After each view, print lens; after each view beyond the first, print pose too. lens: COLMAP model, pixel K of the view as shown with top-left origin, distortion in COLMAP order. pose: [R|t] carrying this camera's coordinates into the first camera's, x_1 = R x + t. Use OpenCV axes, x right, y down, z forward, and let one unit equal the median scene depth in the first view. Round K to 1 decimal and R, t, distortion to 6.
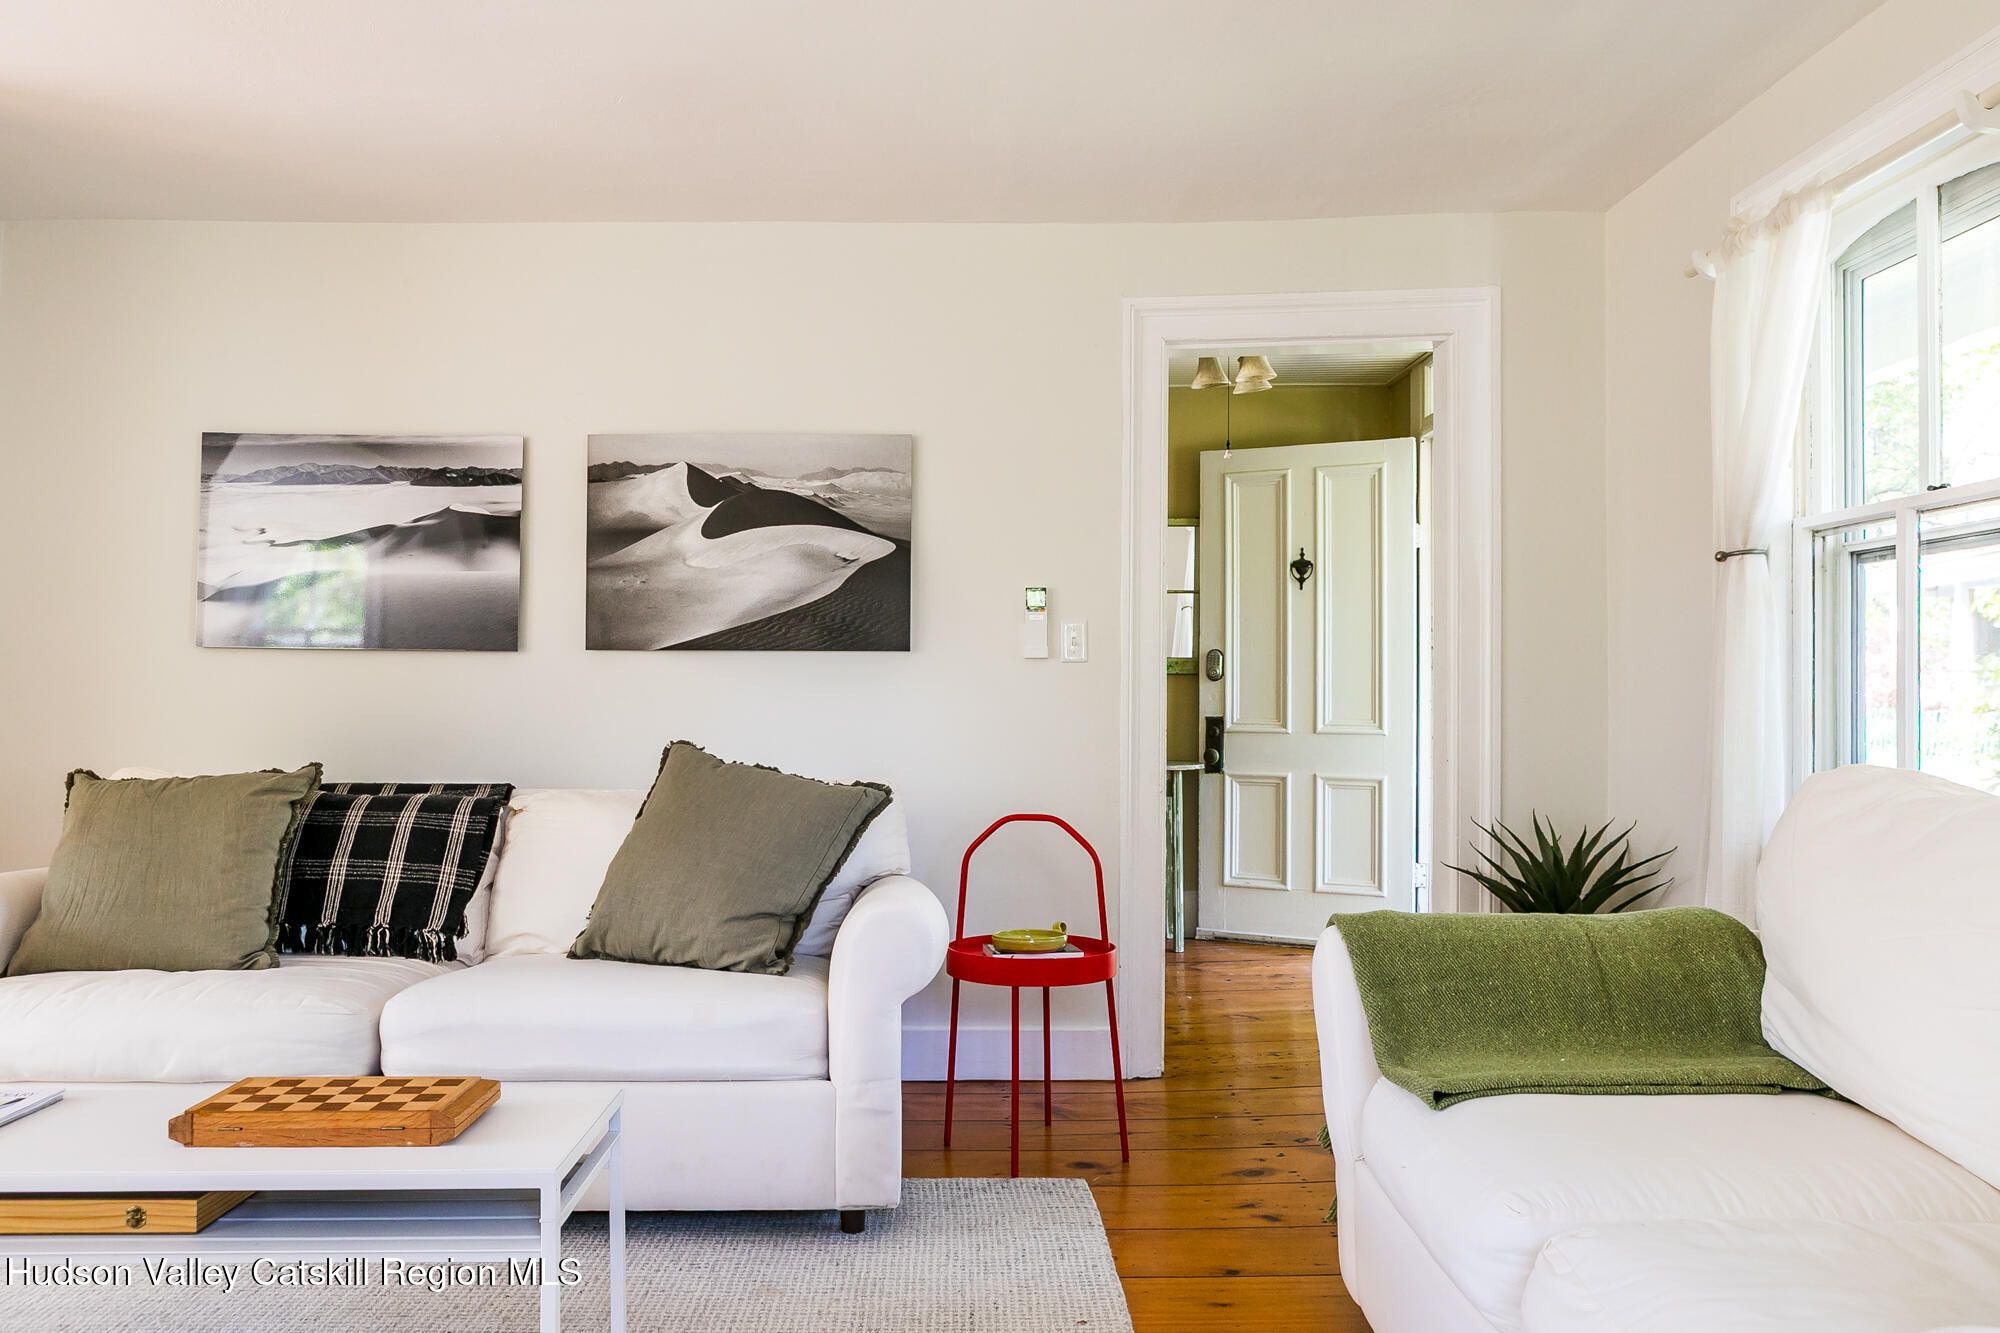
lens RADIAL K [[1368.2, 0, 998.7], [0, 1368.2, 670.8], [0, 0, 1]] dist [-0.025189, 0.013091]
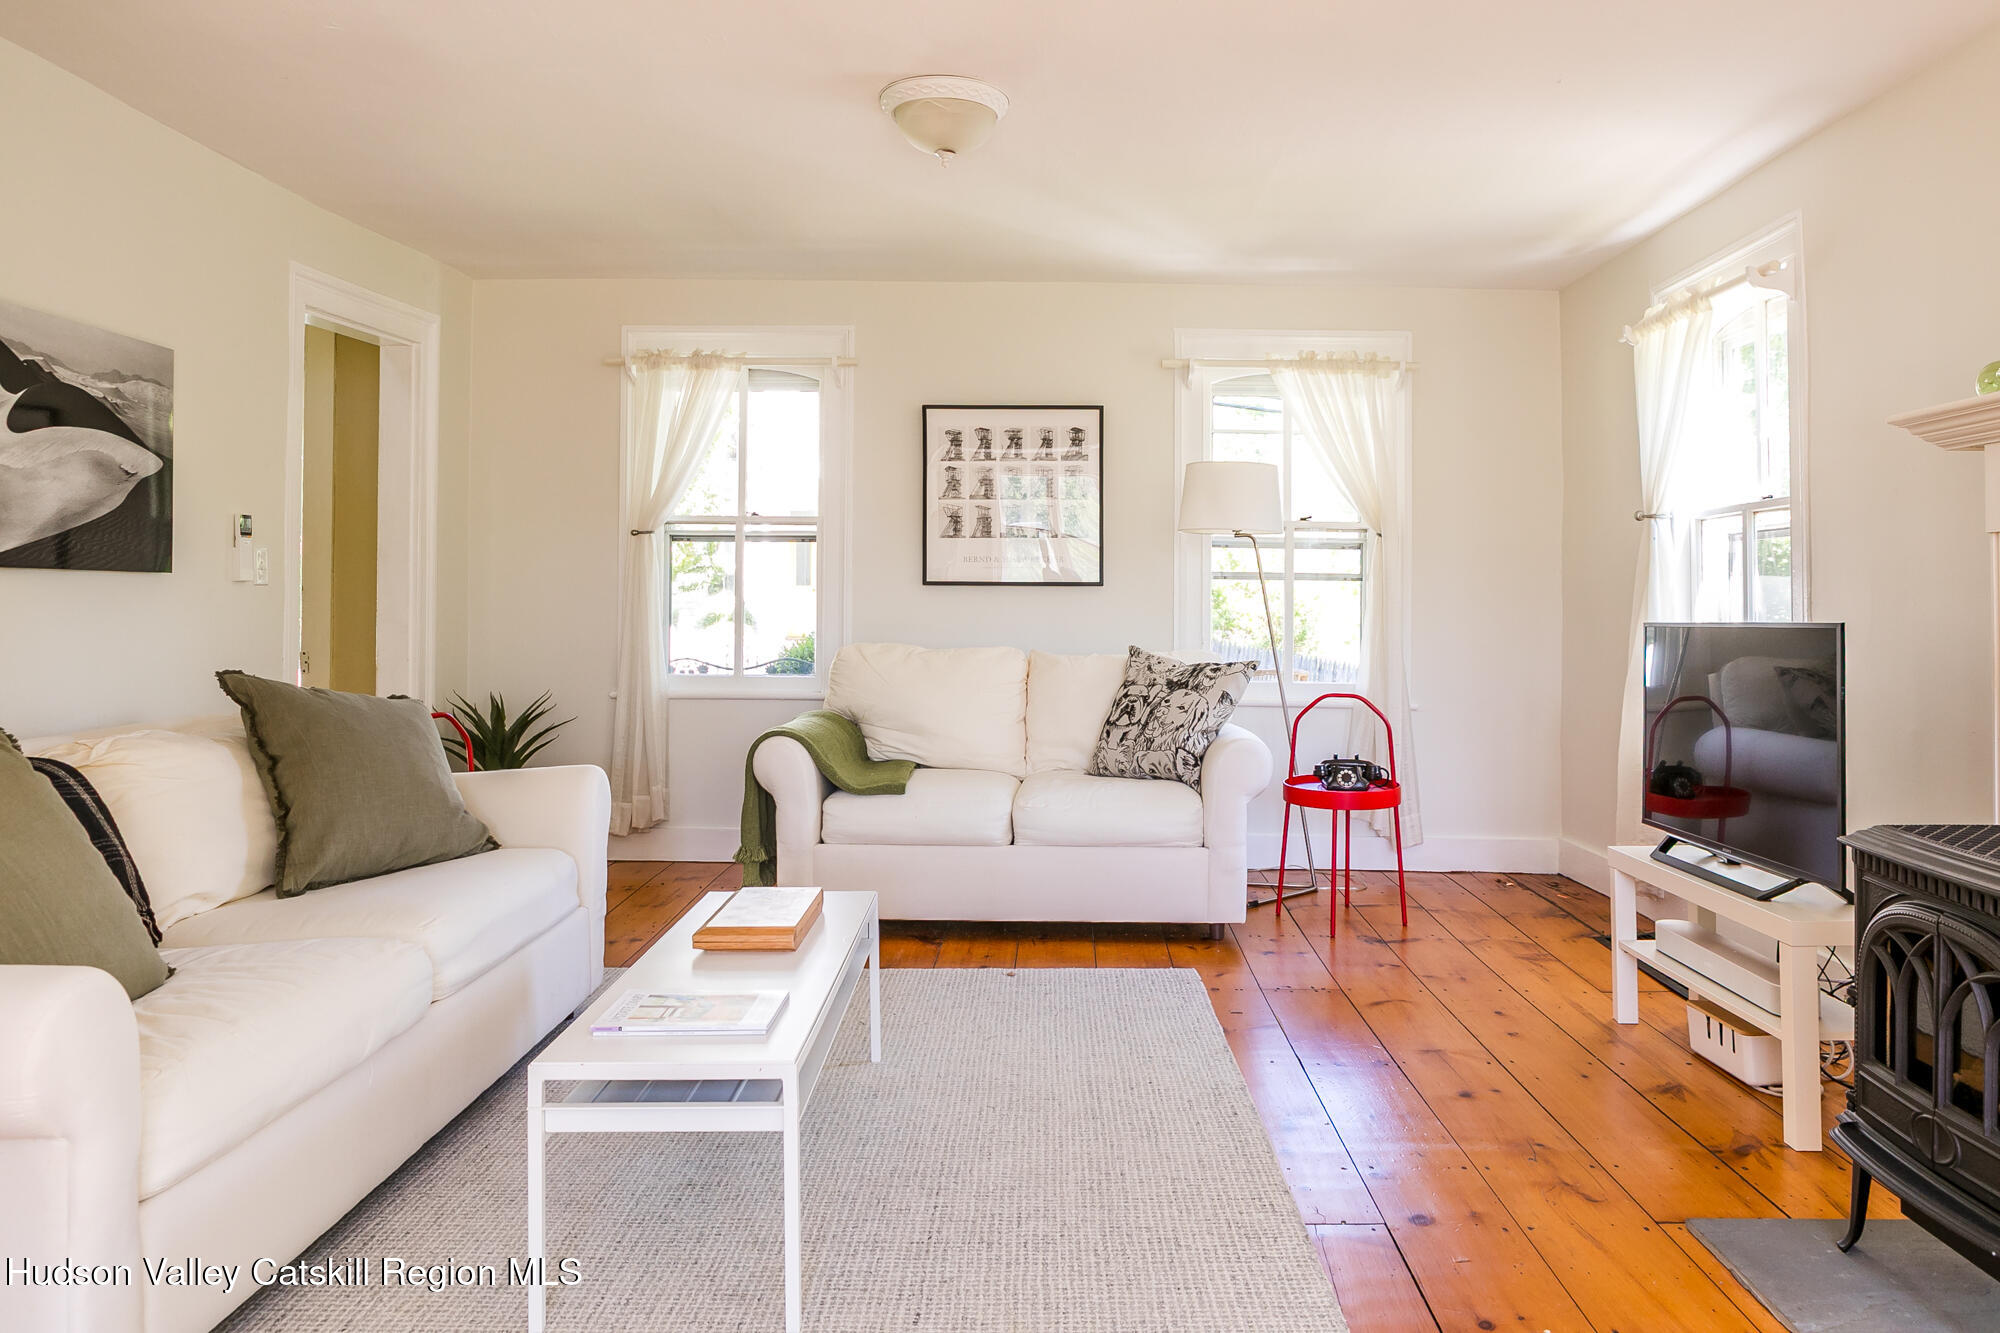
lens RADIAL K [[1368.2, 0, 995.8], [0, 1368.2, 659.8], [0, 0, 1]] dist [-0.025189, 0.013091]
pose [[0.032646, -0.050113, 0.998210, -1.017670], [-0.025644, 0.998371, 0.050960, -0.016535], [-0.999138, -0.027262, 0.031307, 0.378928]]
